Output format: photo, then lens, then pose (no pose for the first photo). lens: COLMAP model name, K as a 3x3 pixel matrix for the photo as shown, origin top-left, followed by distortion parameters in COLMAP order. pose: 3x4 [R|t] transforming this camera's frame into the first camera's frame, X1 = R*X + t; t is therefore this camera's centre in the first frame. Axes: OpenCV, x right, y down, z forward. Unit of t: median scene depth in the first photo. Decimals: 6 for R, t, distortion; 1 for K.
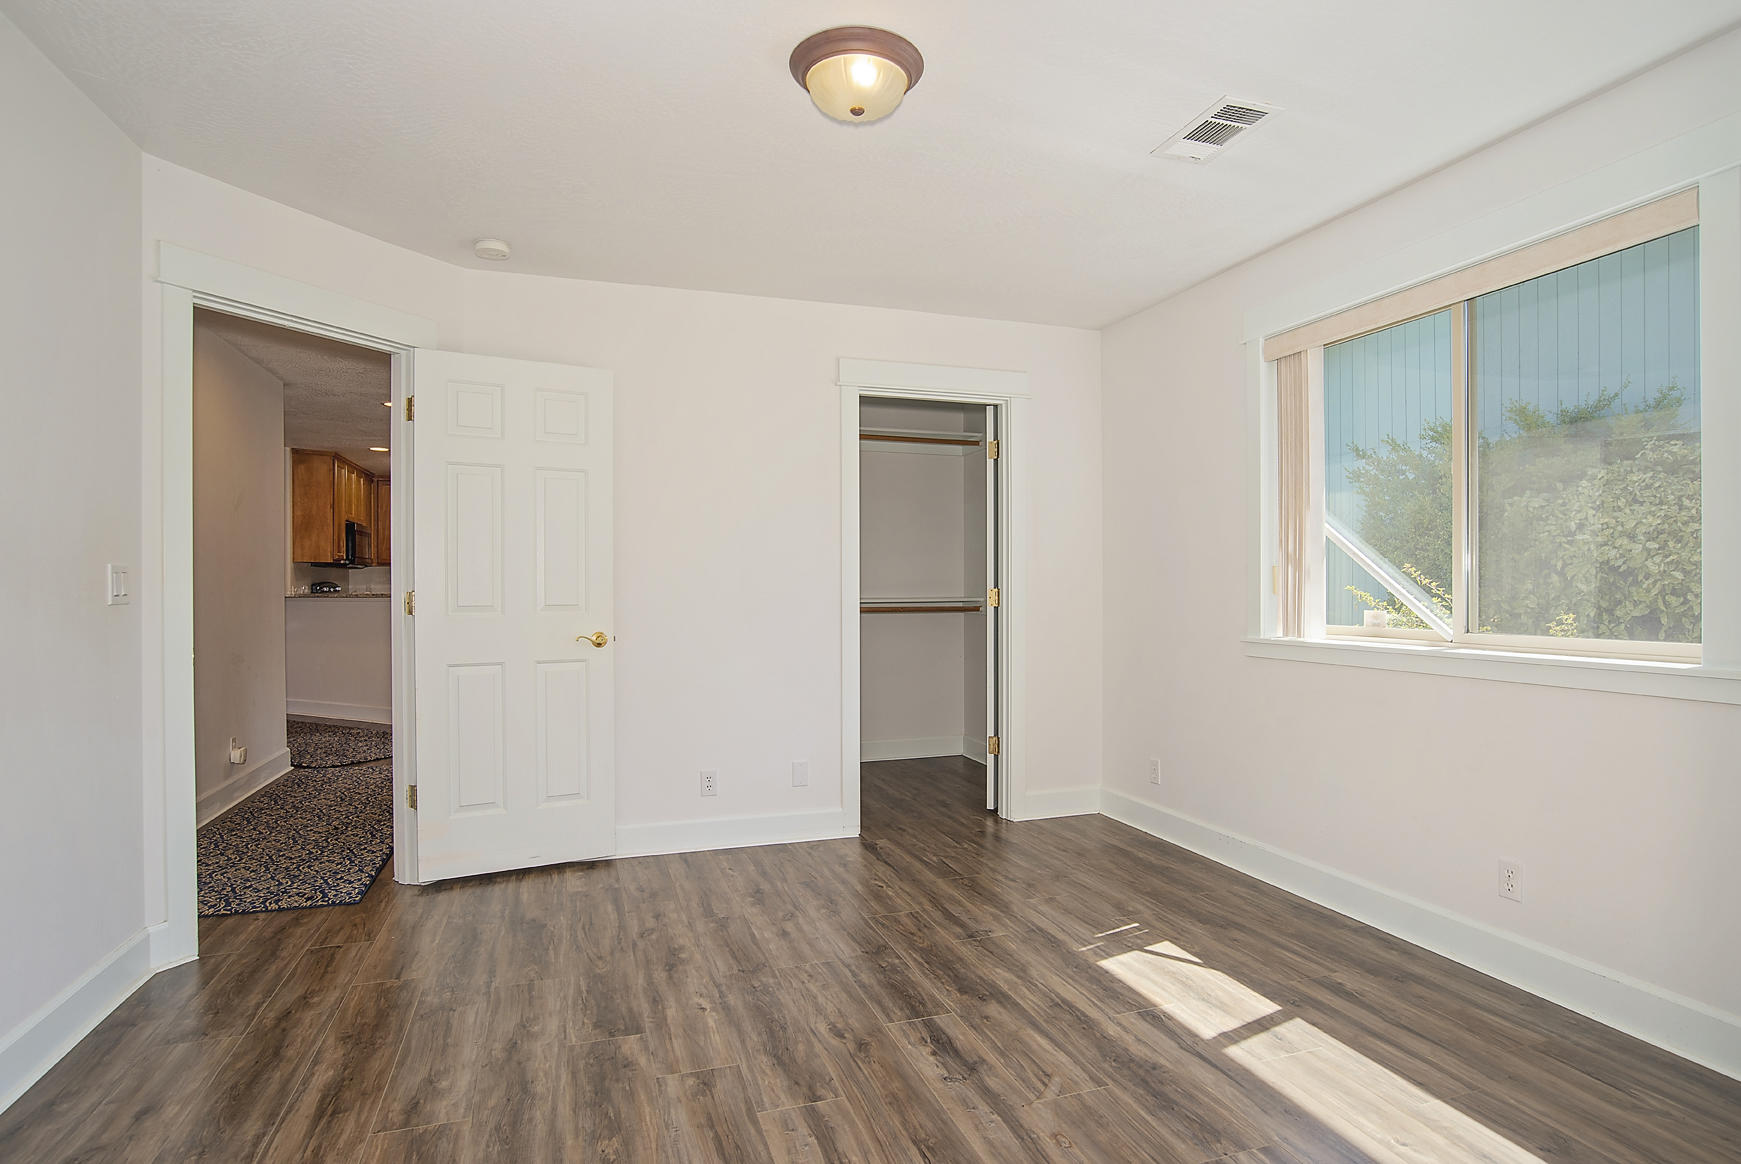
lens RADIAL K [[927.0, 0, 898.7], [0, 927.0, 454.4], [0, 0, 1]] dist [-0.016533, 0.005429]
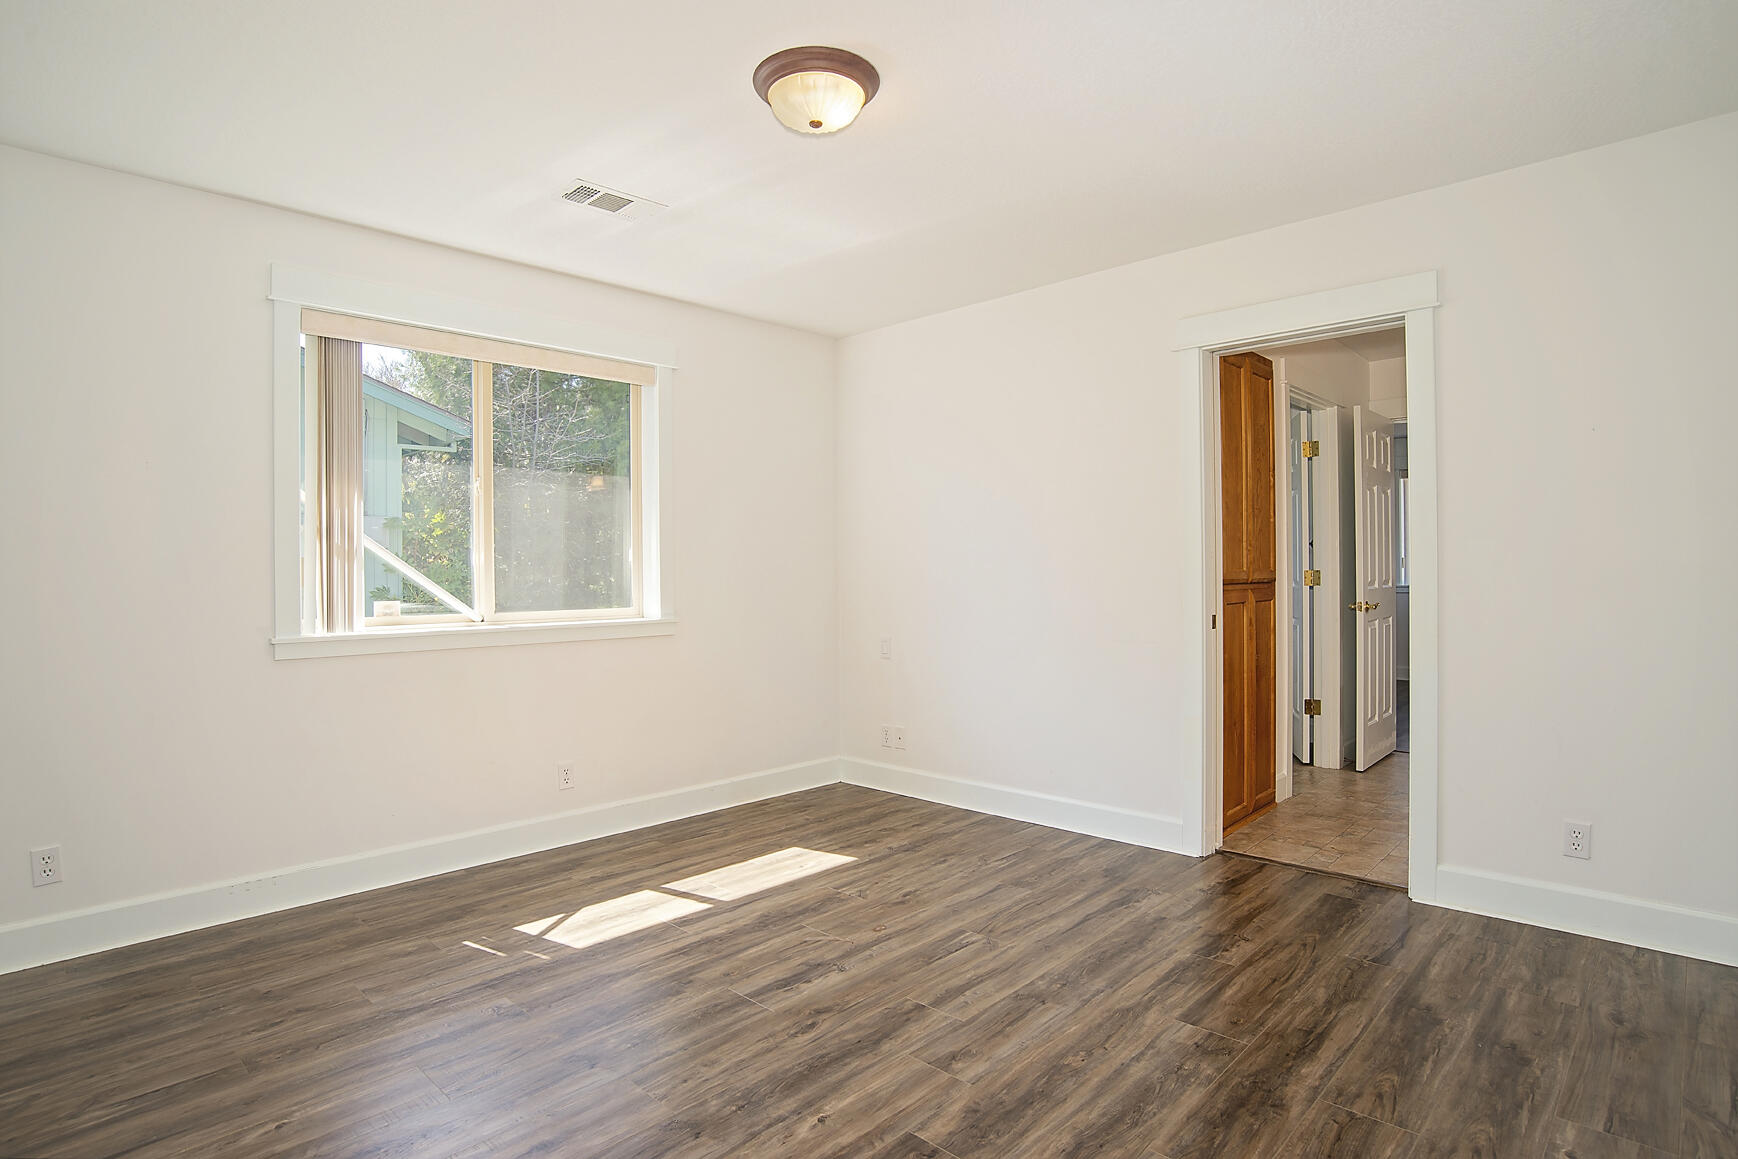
lens RADIAL K [[925.4, 0, 869.4], [0, 925.4, 581.3], [0, 0, 1]] dist [-0.016533, 0.005429]
pose [[-0.470850, 0.002601, 0.882209, -0.952980], [-0.122833, 0.990062, -0.068478, 0.217926], [-0.873620, -0.140608, -0.465852, 1.456349]]
